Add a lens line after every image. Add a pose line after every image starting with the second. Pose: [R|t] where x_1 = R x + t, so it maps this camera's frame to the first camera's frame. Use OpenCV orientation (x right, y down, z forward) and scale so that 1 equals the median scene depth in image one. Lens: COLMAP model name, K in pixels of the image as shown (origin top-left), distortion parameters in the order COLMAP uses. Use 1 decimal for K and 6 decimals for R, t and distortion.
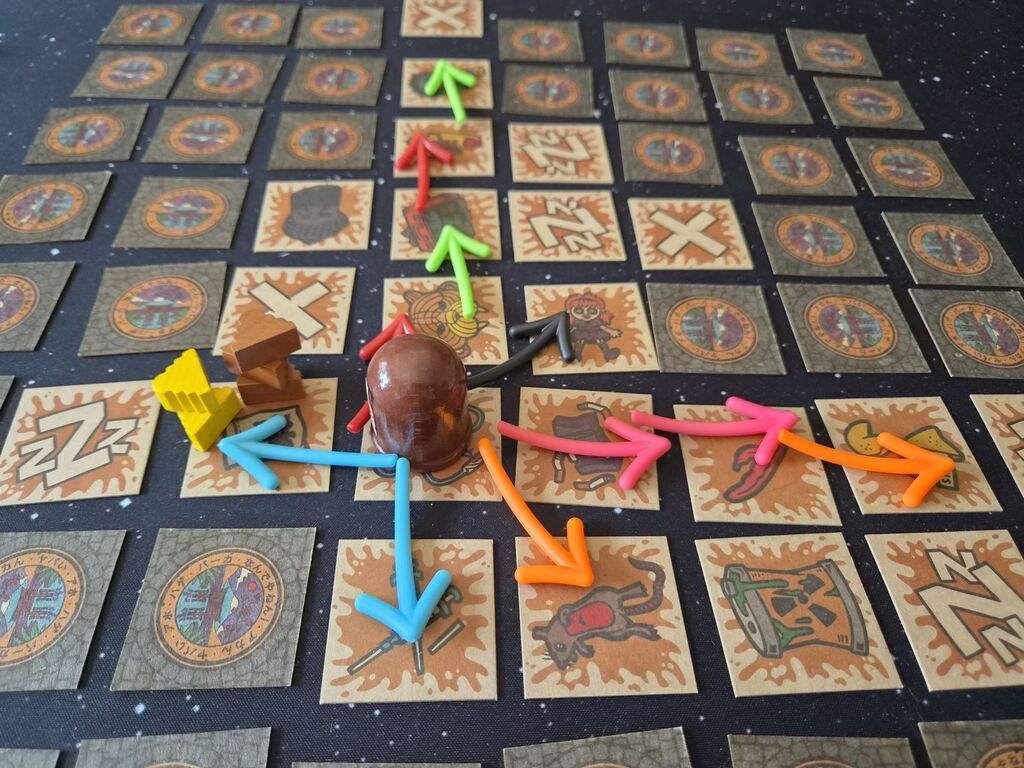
lens RADIAL K [[694.5, 0, 492.6], [0, 694.5, 381.8], [0, 0, 1]] dist [0.005599, -0.017876]
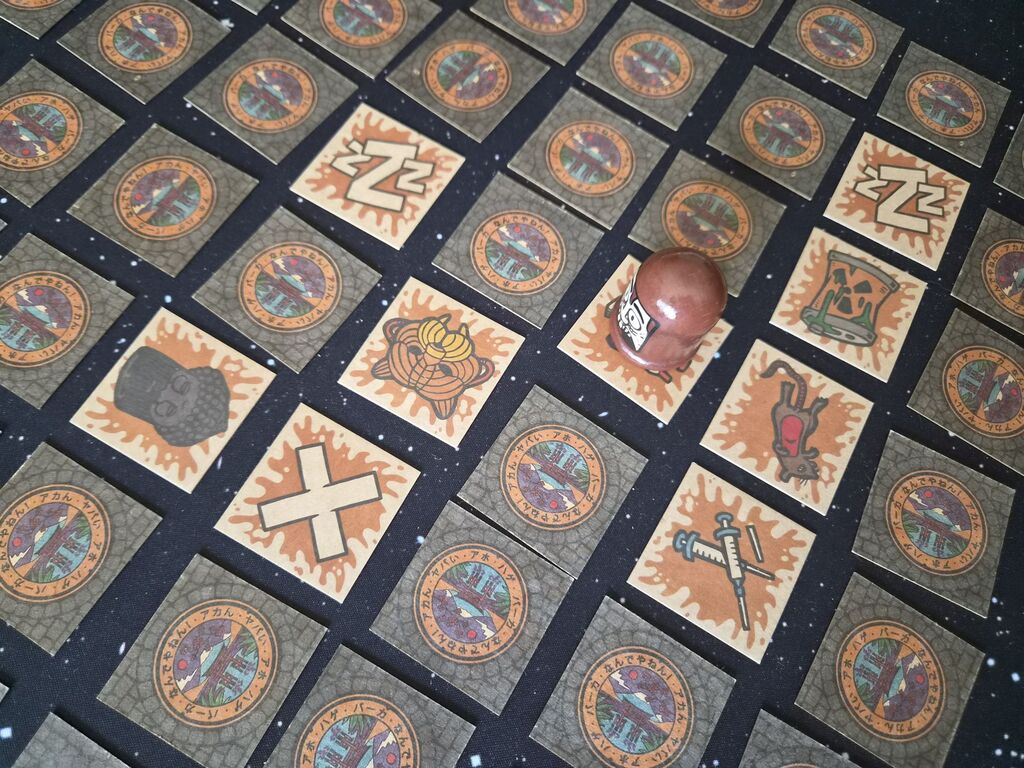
lens RADIAL K [[677.0, 0, 512.0], [0, 677.0, 384.0], [0, 0, 1]] dist [0.006253, -0.021091]
pose [[0.549133, -0.791254, 0.269016, -0.355924], [0.625029, 0.602510, 0.496307, -0.573133], [-0.554790, -0.104396, 0.825415, 0.280889]]
